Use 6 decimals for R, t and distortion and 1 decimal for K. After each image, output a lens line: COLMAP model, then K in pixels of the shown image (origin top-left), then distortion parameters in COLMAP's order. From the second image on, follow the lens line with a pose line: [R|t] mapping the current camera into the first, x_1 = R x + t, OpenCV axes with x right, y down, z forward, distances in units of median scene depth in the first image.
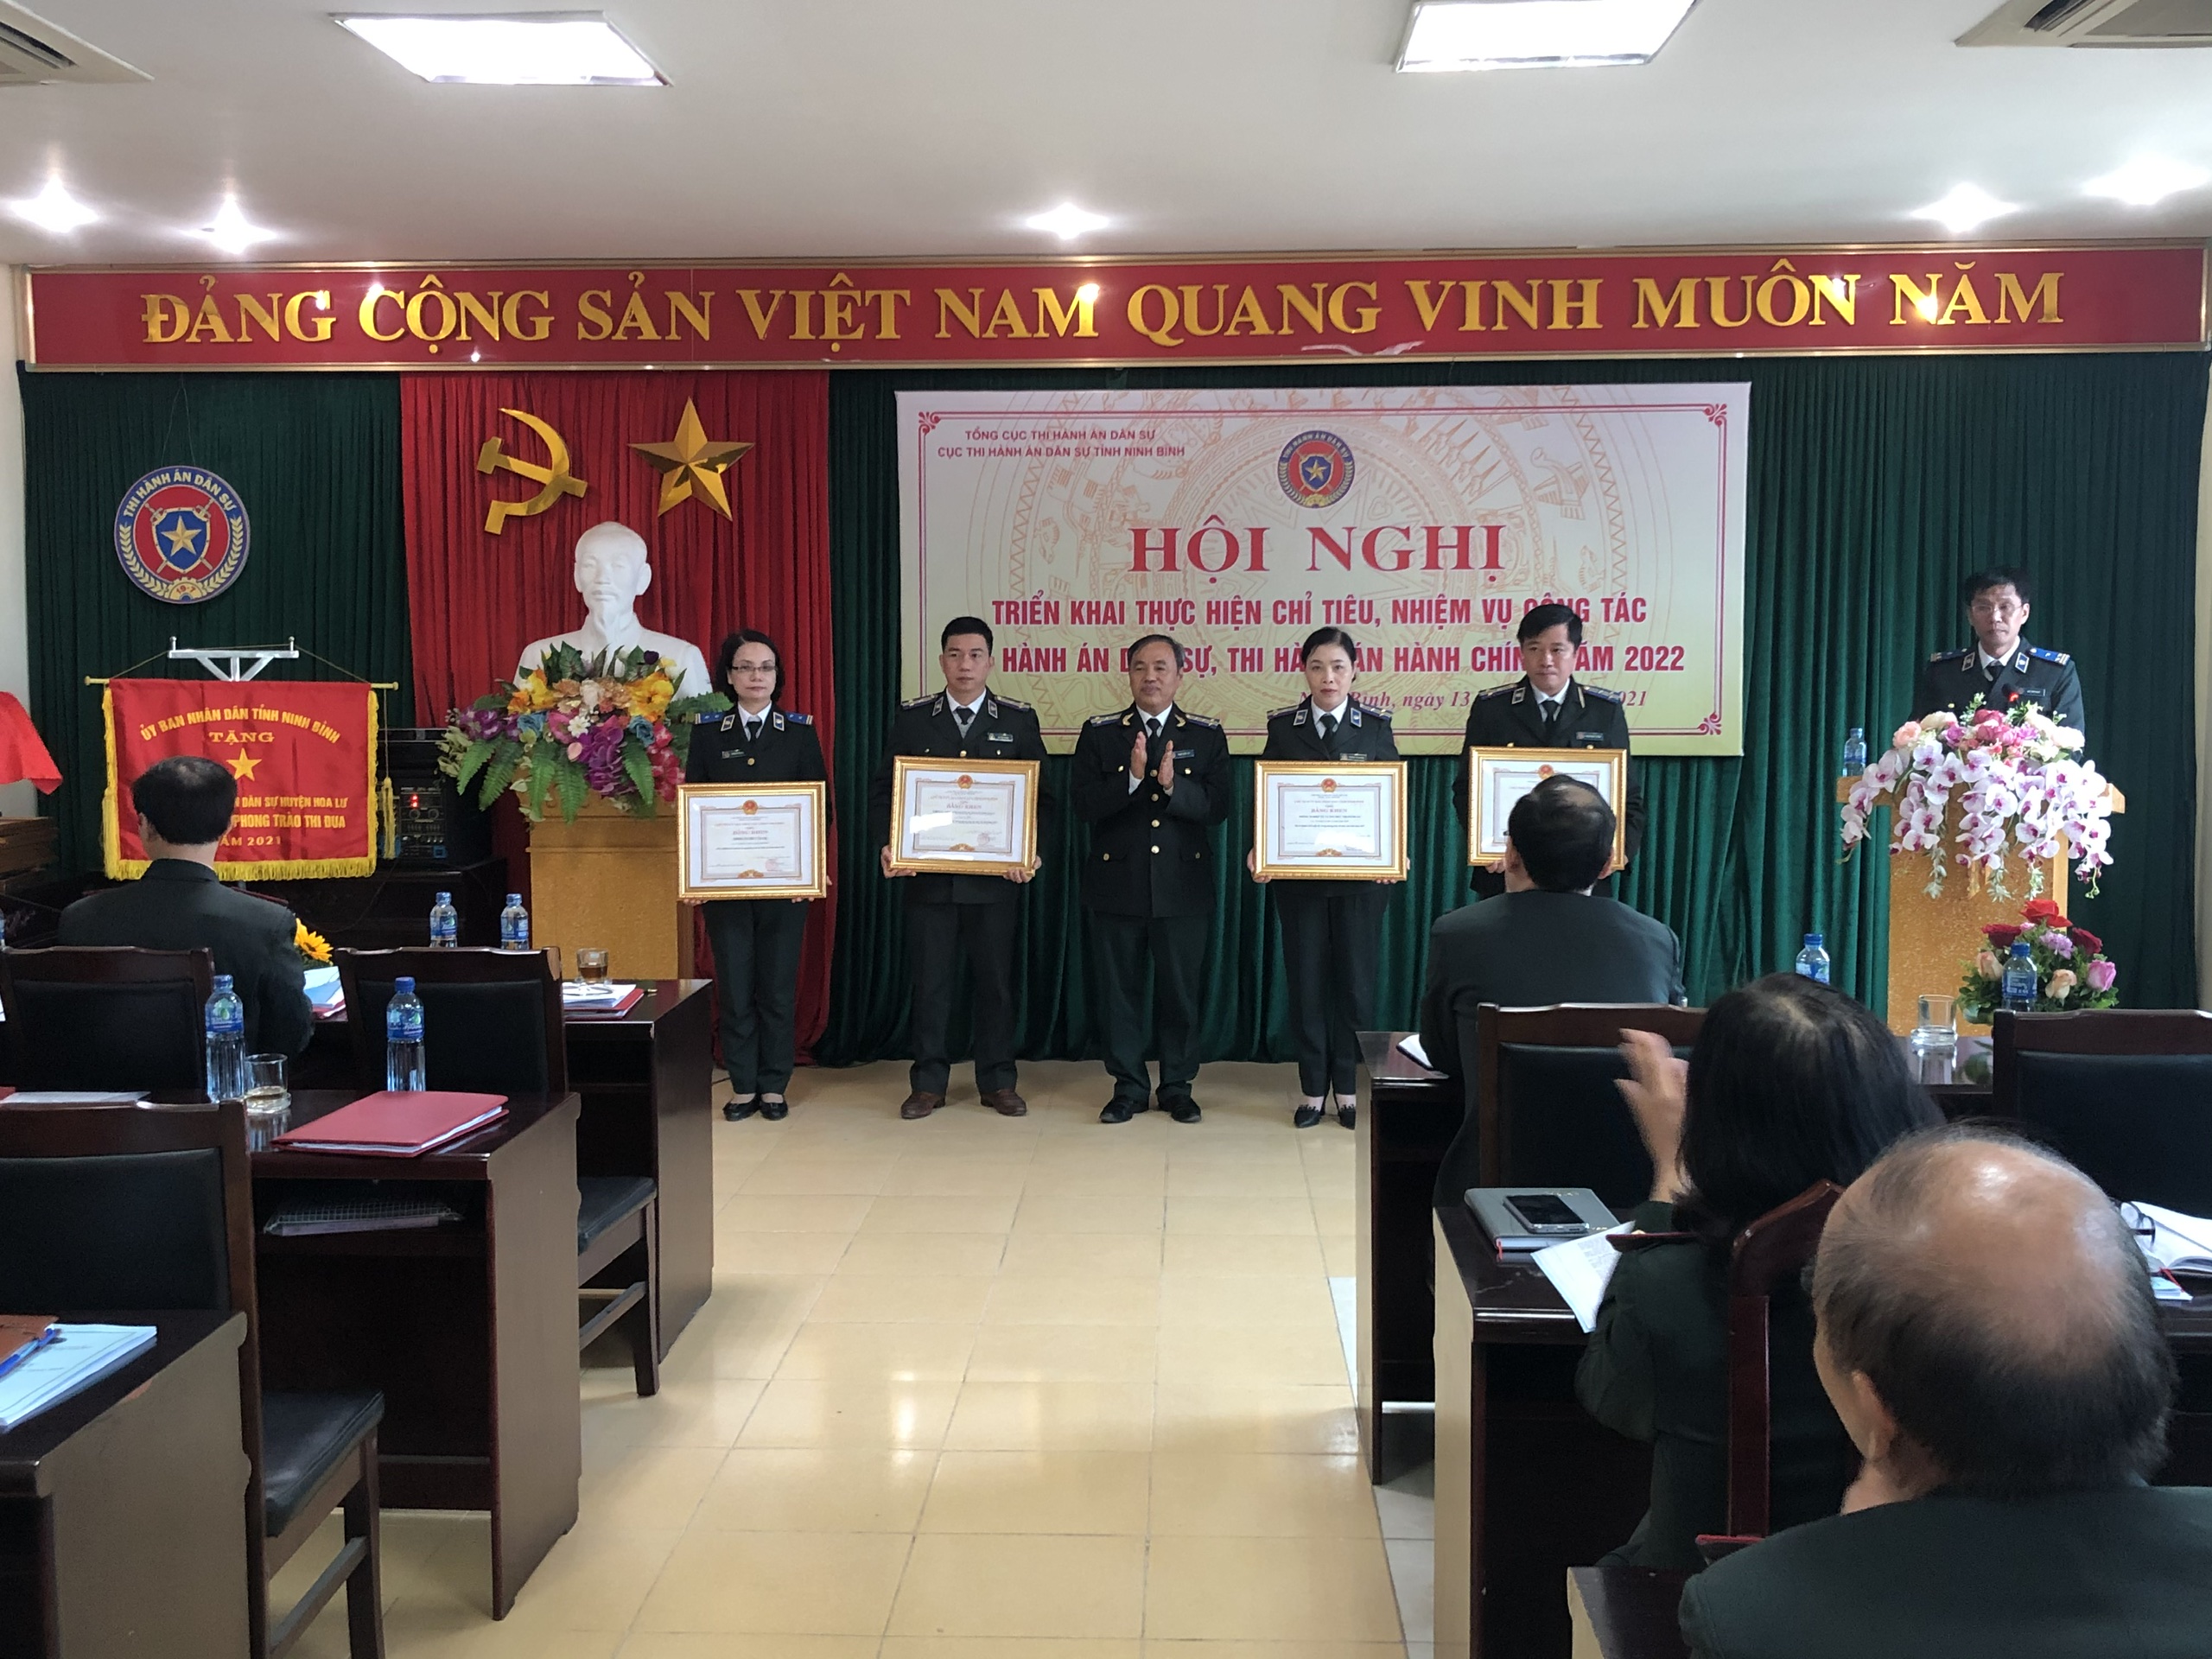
lens RADIAL K [[2110.1, 0, 1103.6], [0, 2110.1, 831.4], [0, 0, 1]] dist [0.005214, 0.000000]
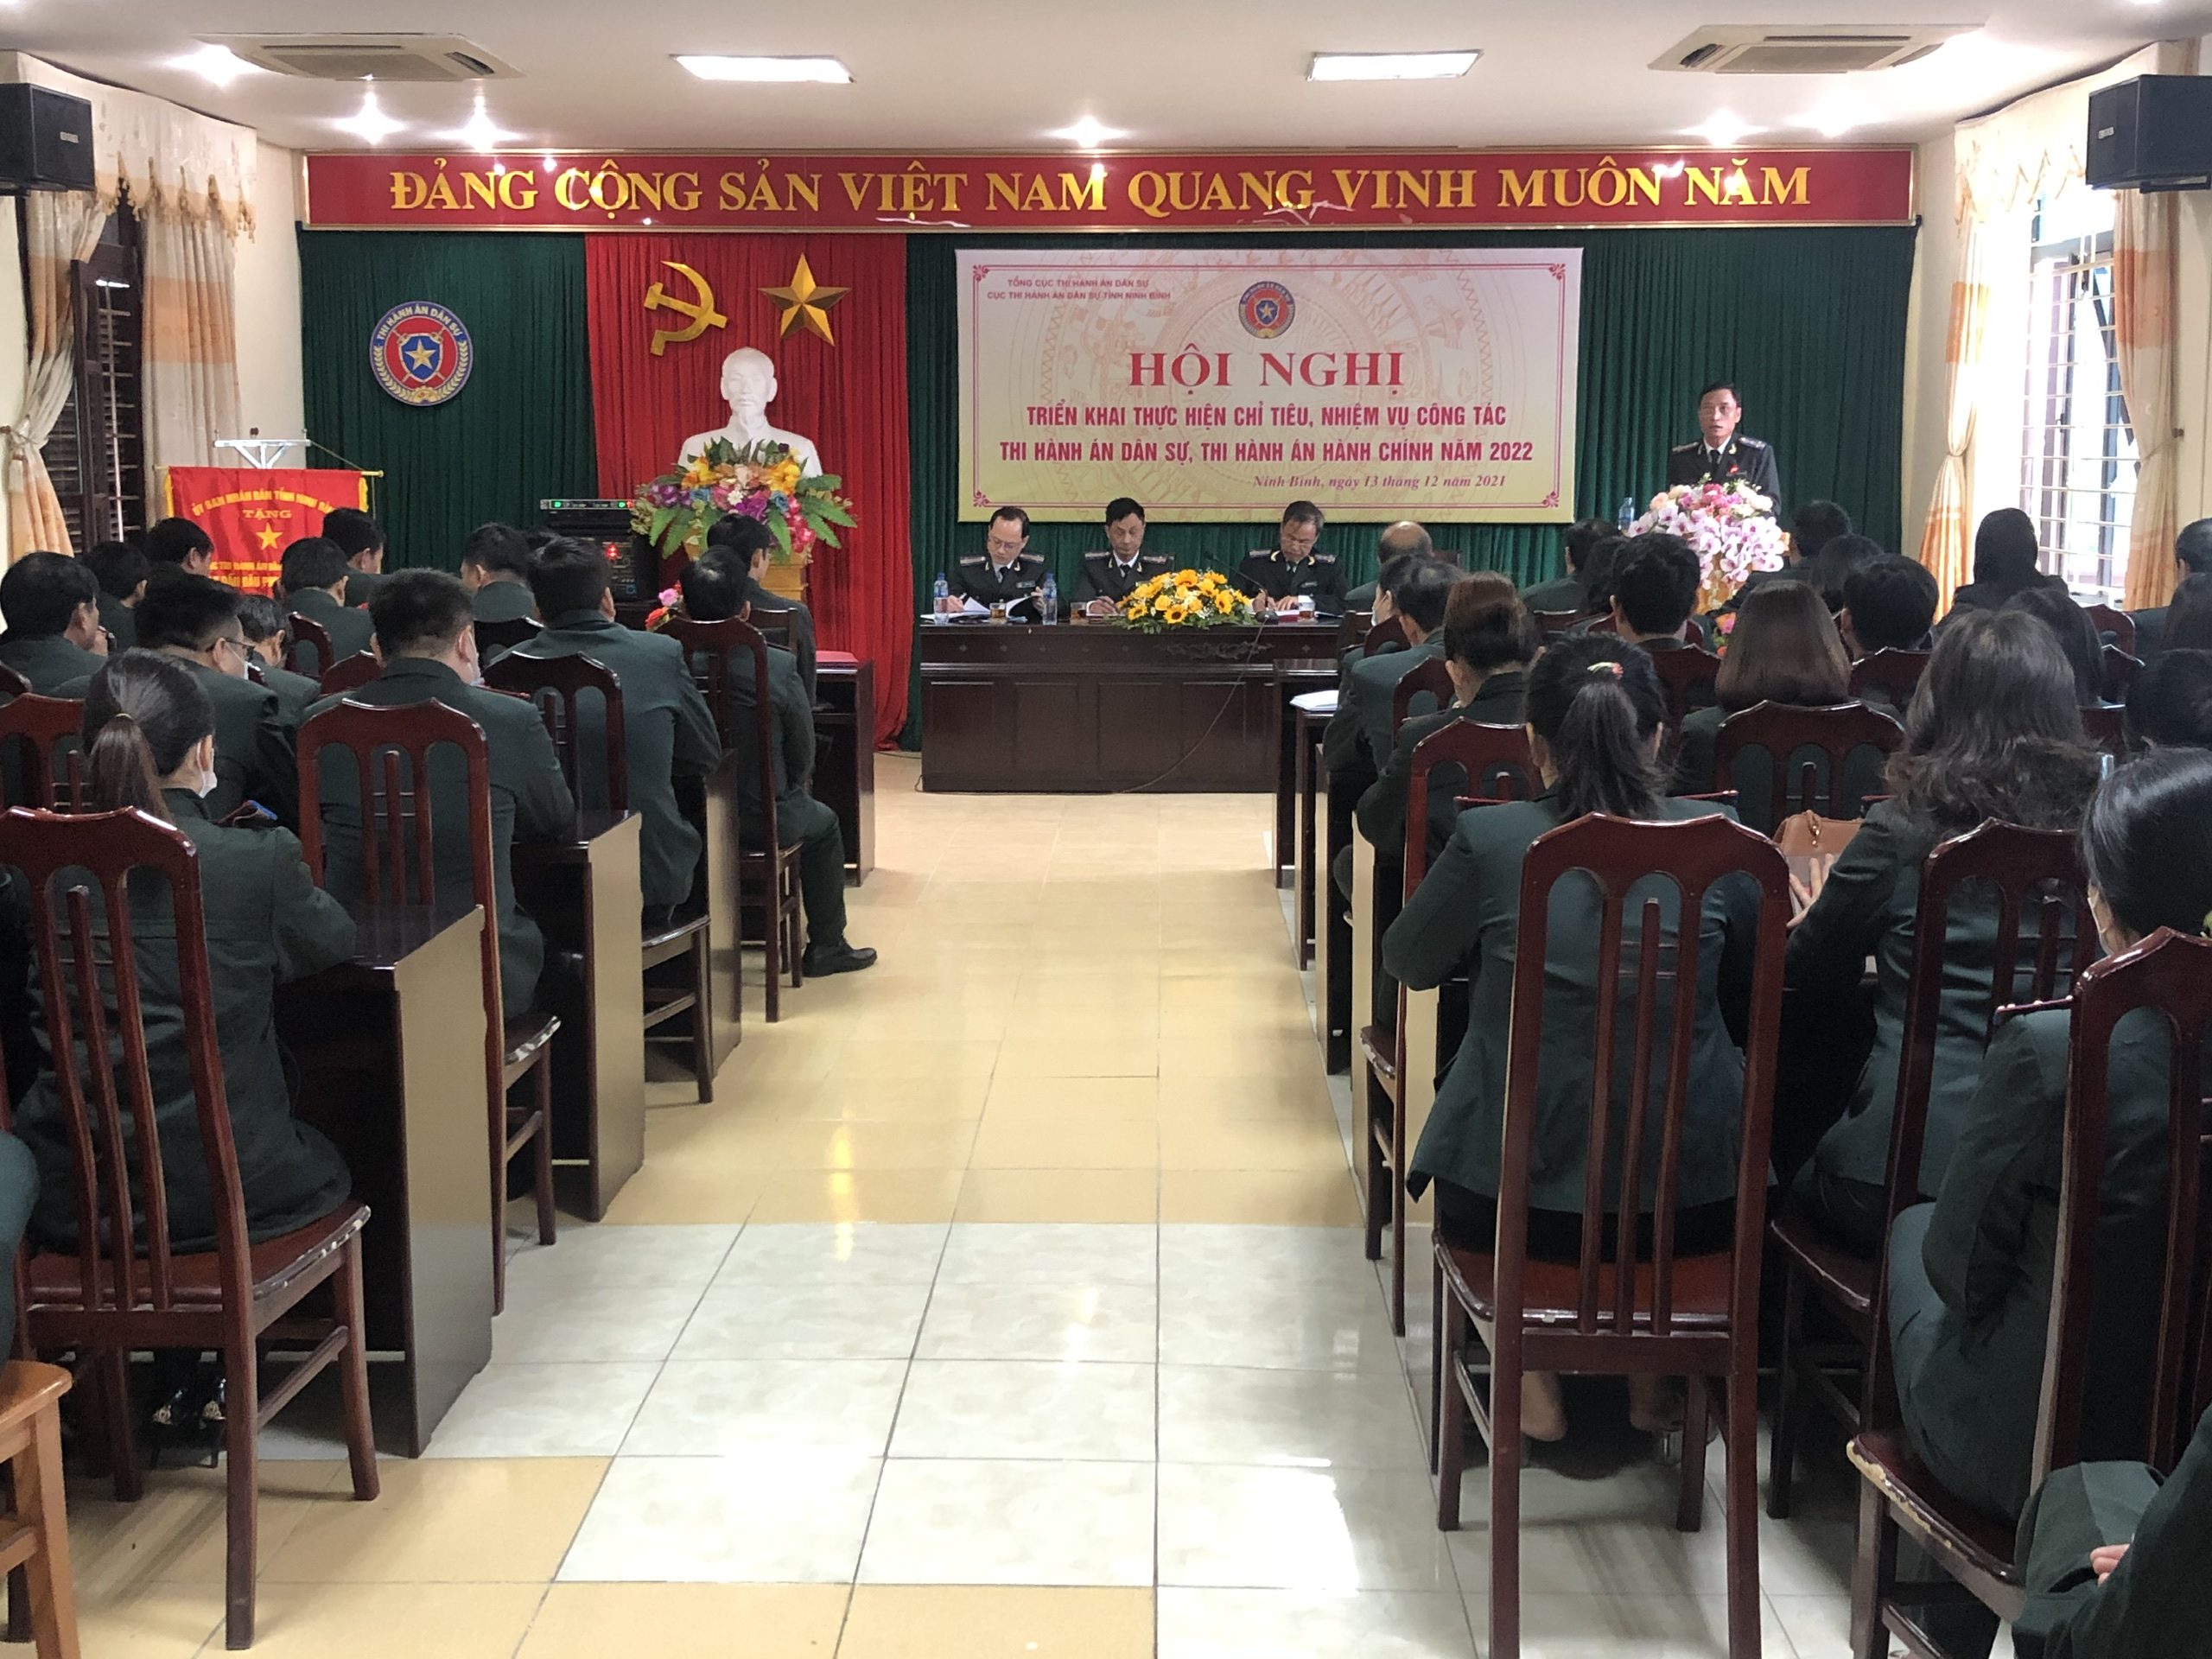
lens RADIAL K [[2312.8, 0, 1124.2], [0, 2312.8, 819.6], [0, 0, 1]] dist [0.024282, 0.000000]
pose [[0.999613, -0.001524, 0.027792, -0.033256], [-0.000453, 0.997478, 0.070977, 0.050756], [-0.027830, -0.070962, 0.997091, -0.515782]]
